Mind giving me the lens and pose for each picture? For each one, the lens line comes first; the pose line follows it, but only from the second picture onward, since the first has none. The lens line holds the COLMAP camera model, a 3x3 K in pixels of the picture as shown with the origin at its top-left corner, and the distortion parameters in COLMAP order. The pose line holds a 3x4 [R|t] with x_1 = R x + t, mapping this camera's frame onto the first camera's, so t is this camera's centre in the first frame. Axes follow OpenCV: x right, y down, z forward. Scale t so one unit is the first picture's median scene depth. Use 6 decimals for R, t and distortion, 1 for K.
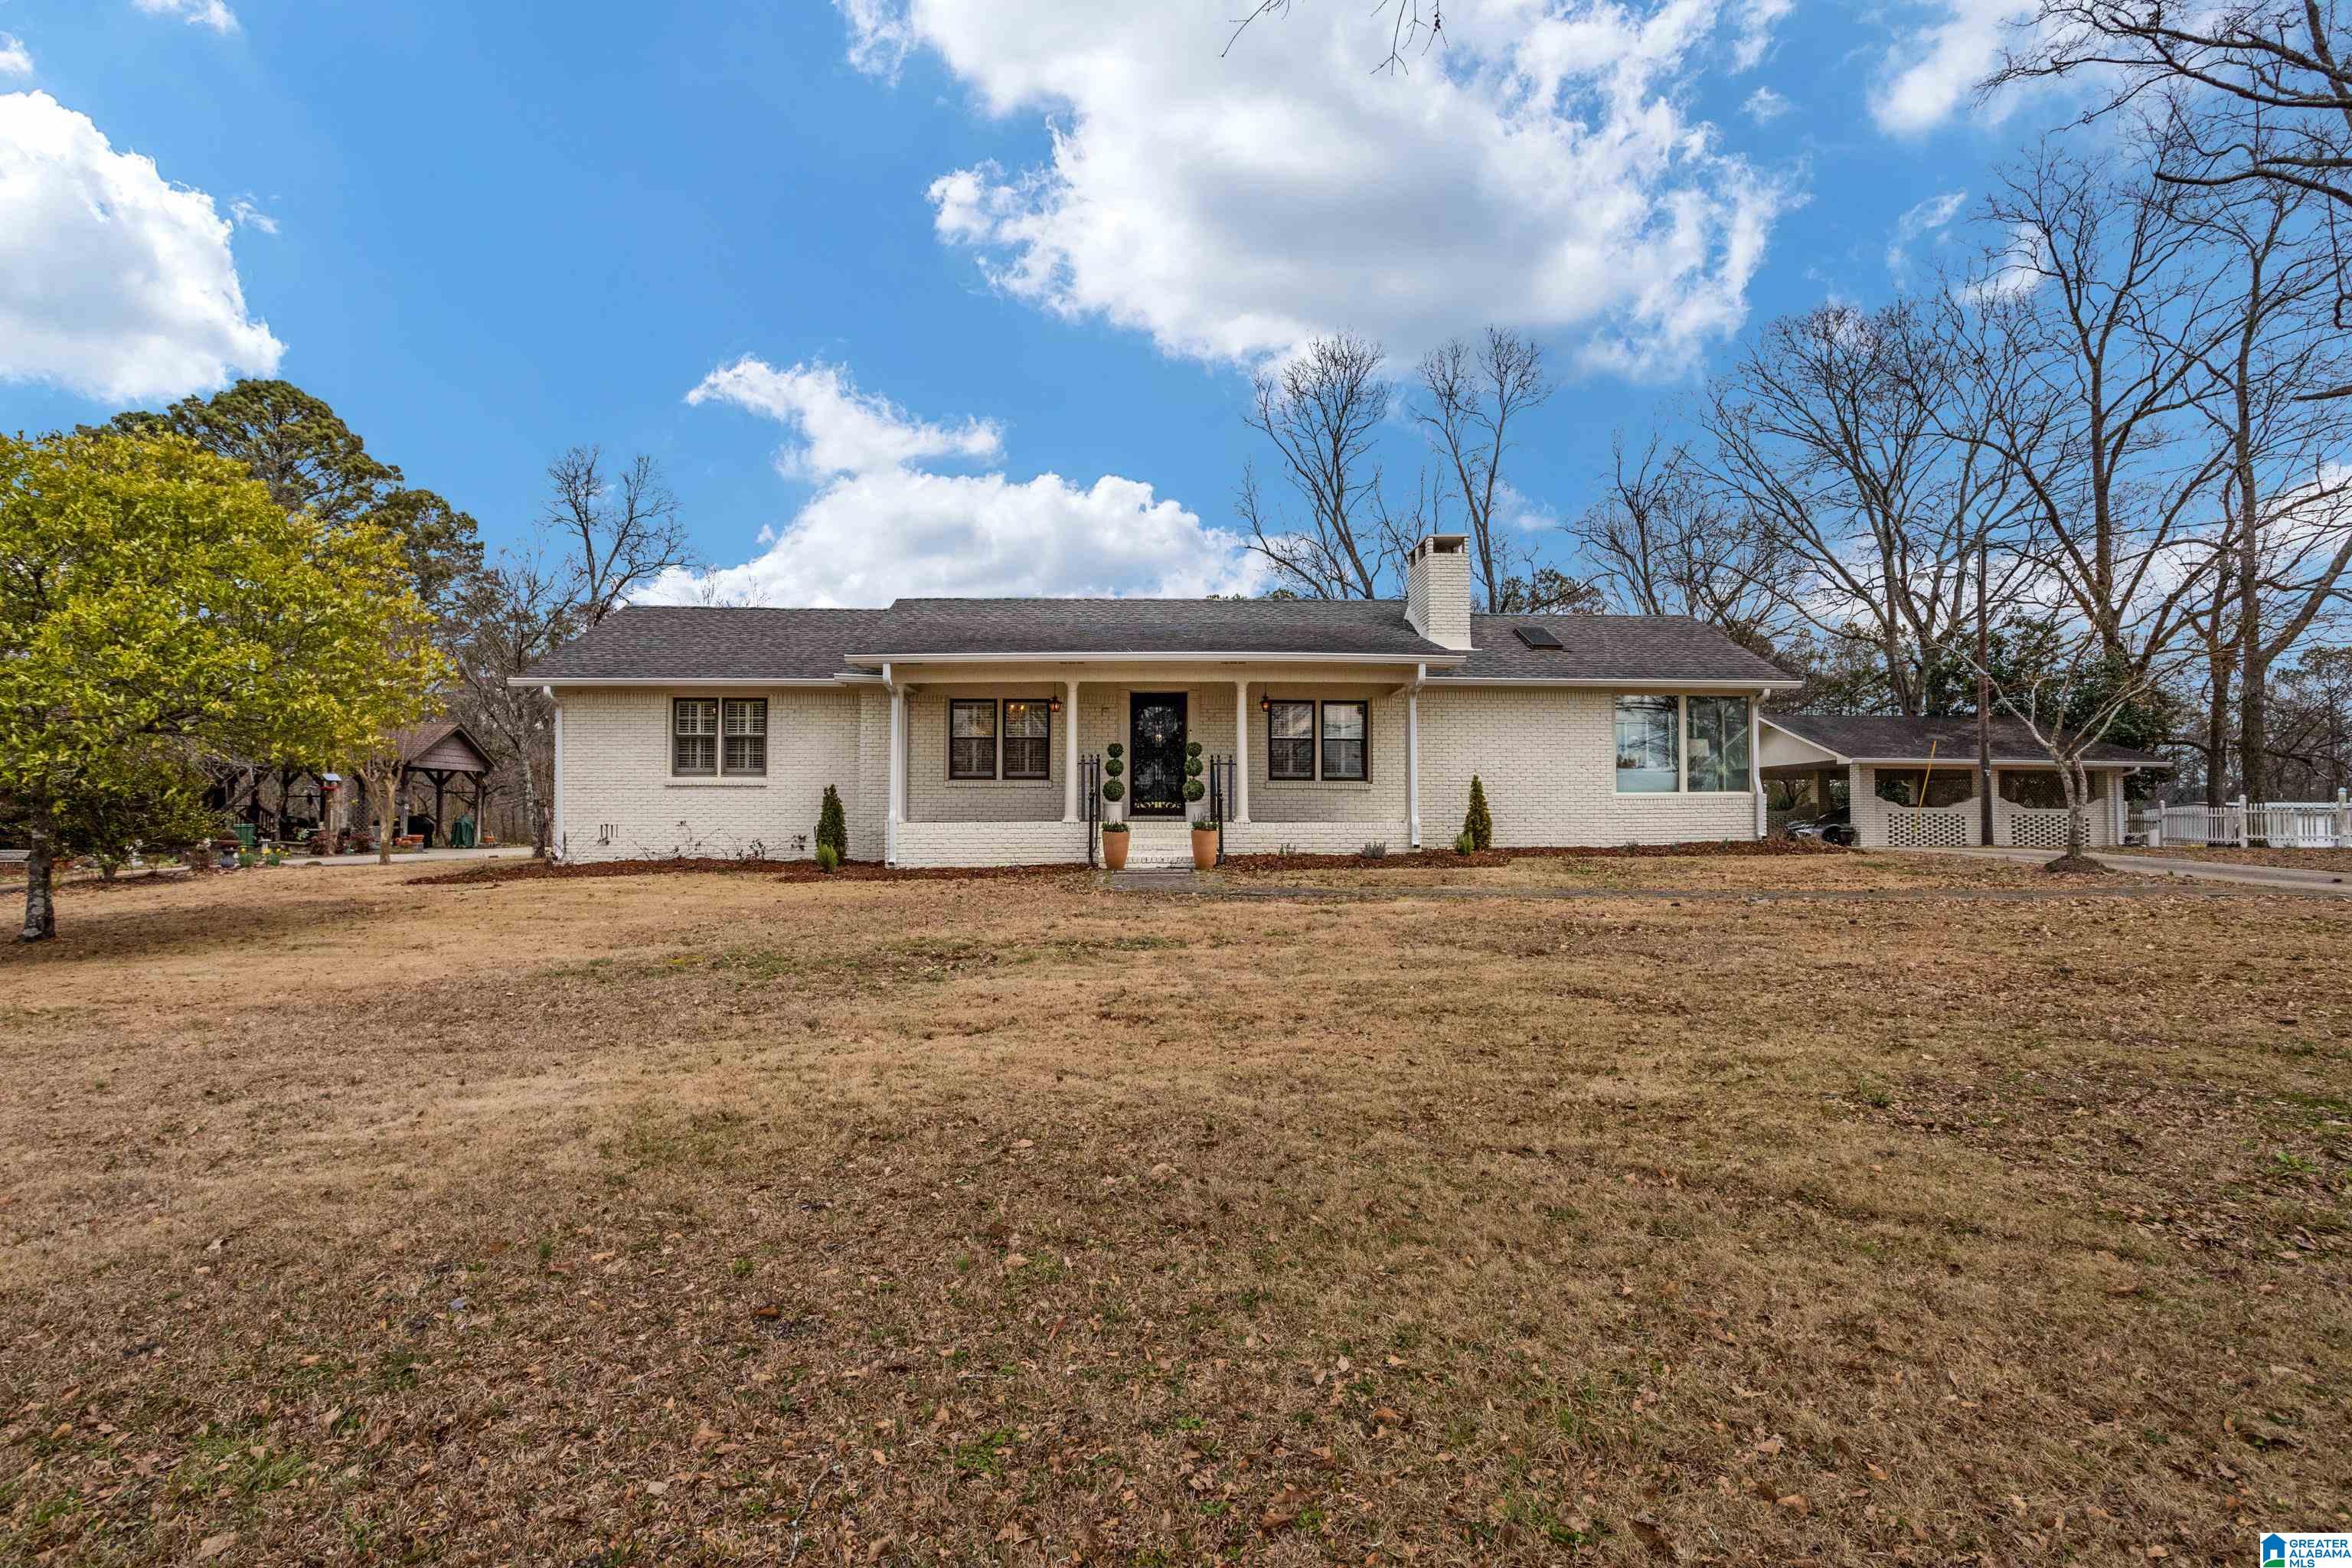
lens RADIAL K [[1164.5, 0, 1168.2], [0, 1164.5, 789.9], [0, 0, 1]] dist [-0.035764, 0.023789]
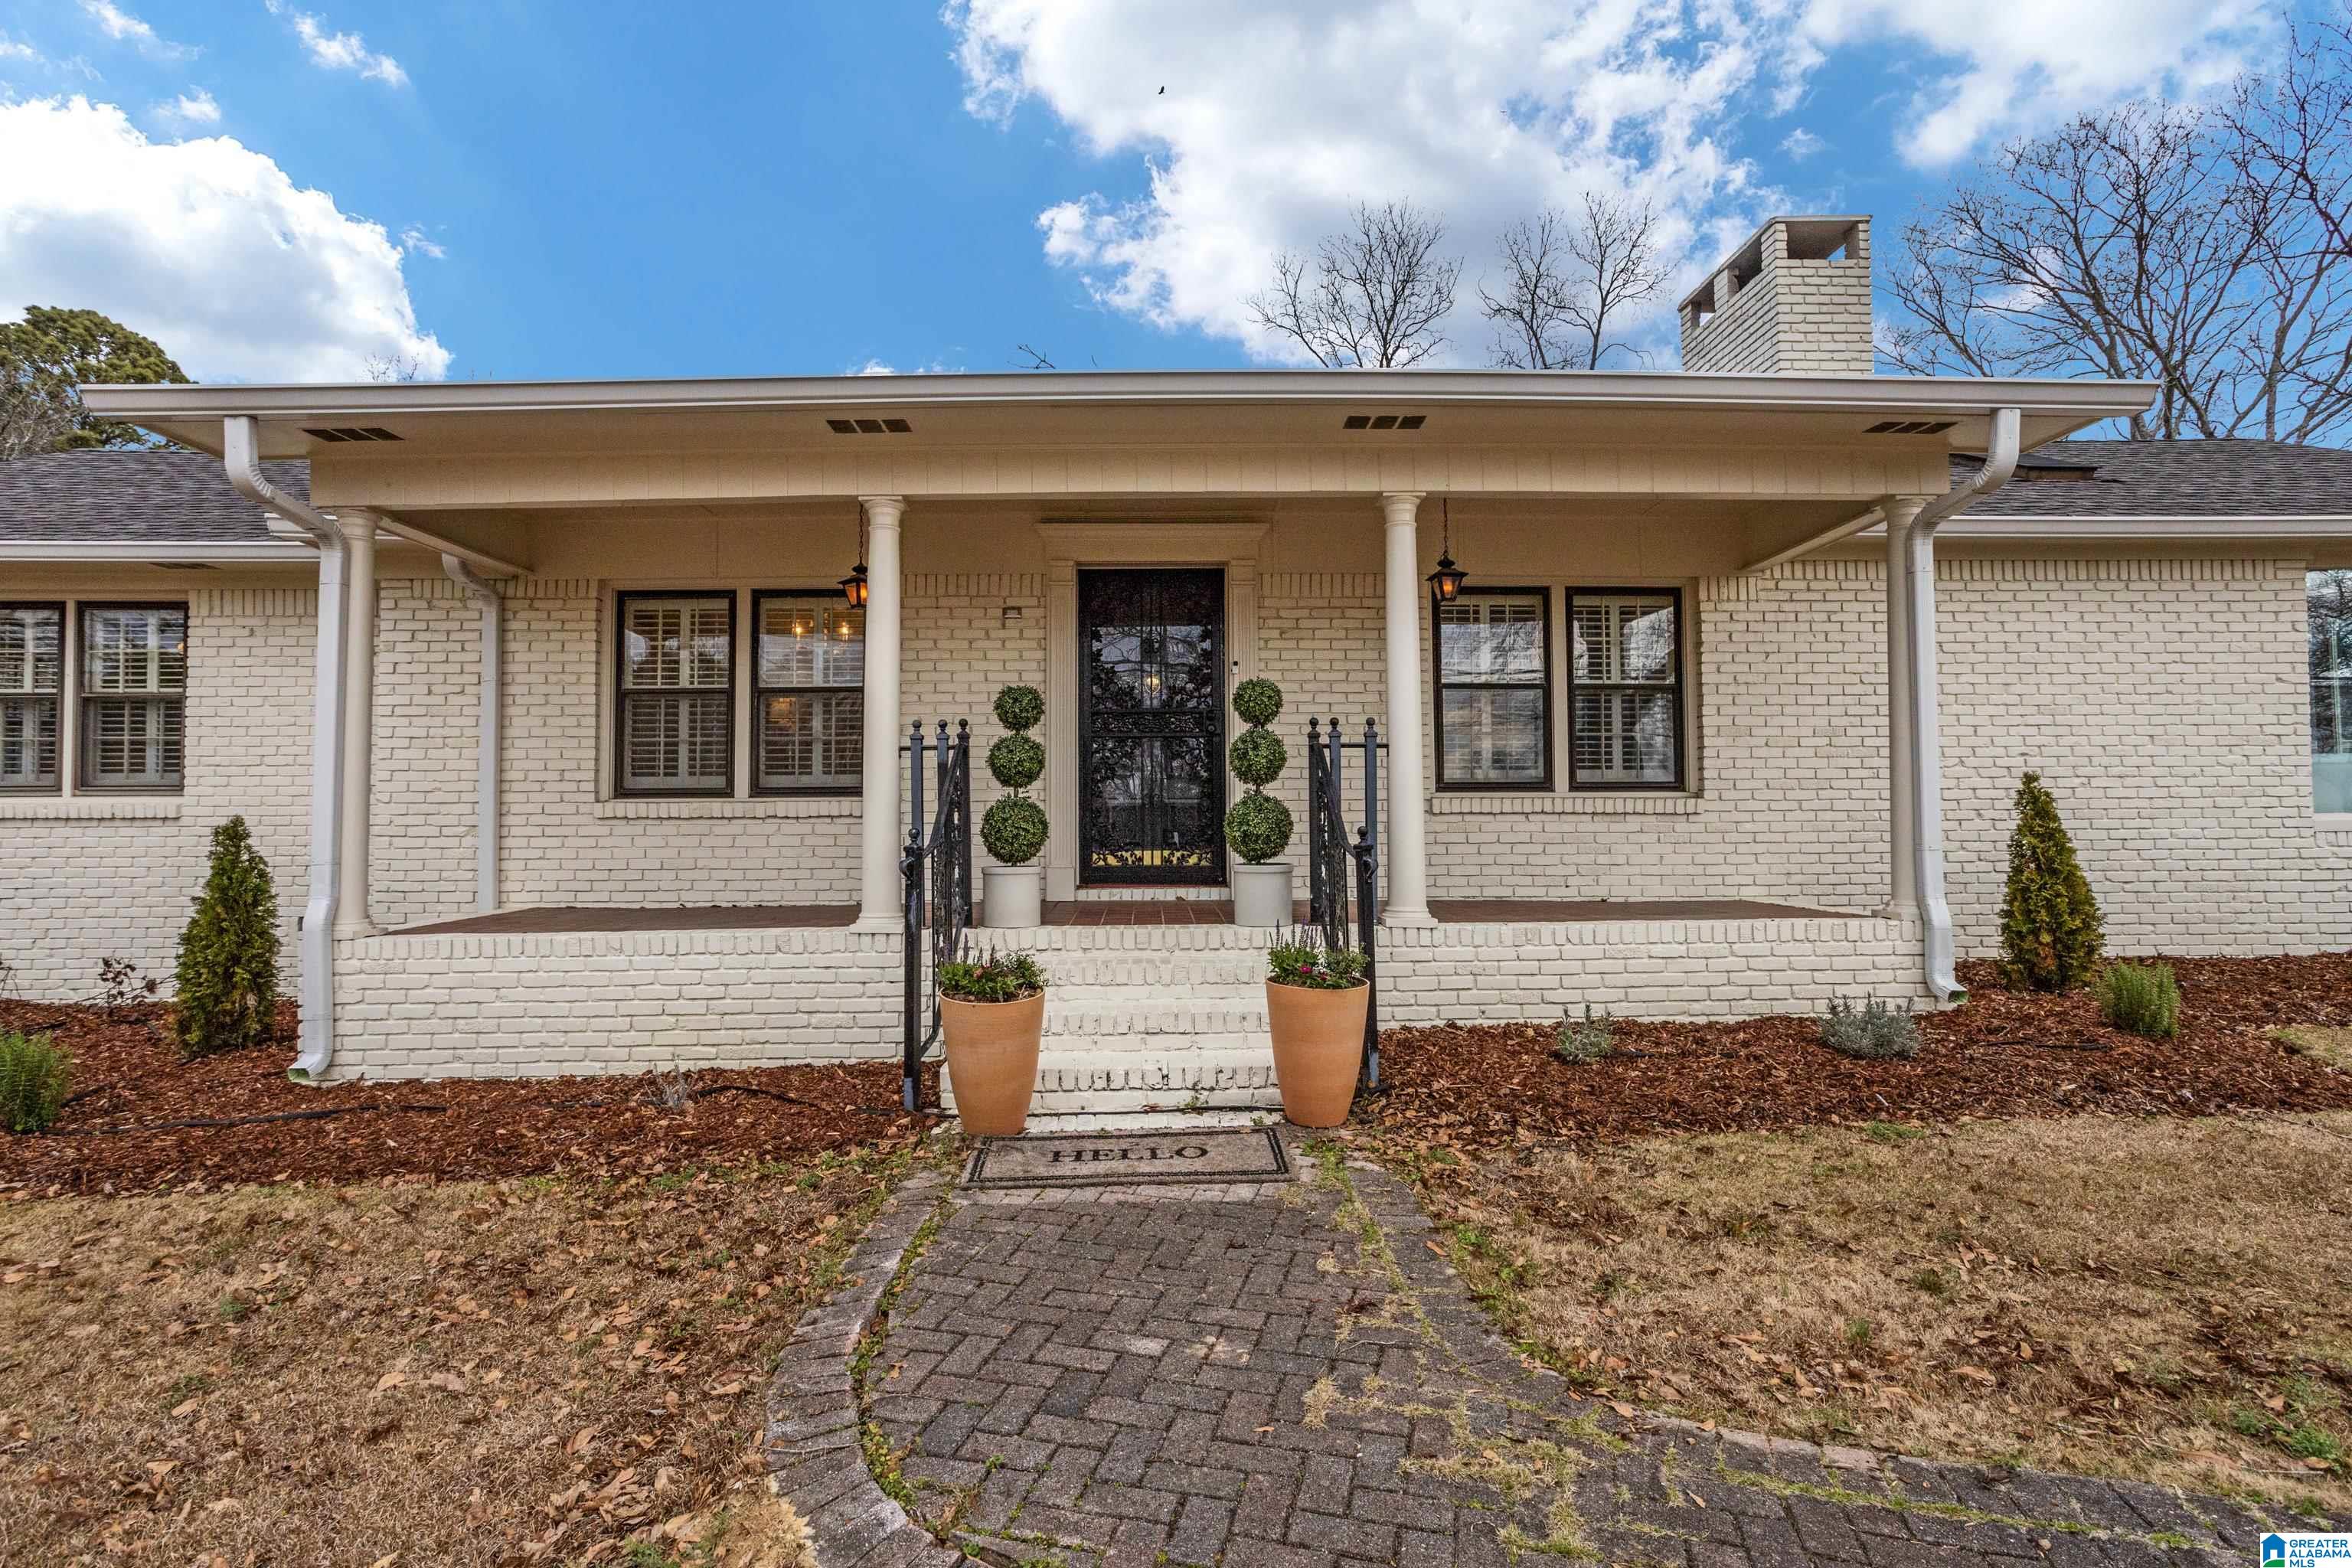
lens RADIAL K [[1164.5, 0, 1168.2], [0, 1164.5, 789.9], [0, 0, 1]] dist [-0.035764, 0.023789]
pose [[0.999931, -0.010313, -0.005593, -0.000941], [0.010296, 0.999942, -0.003138, -0.009260], [0.005625, 0.003080, 0.999979, 0.663015]]
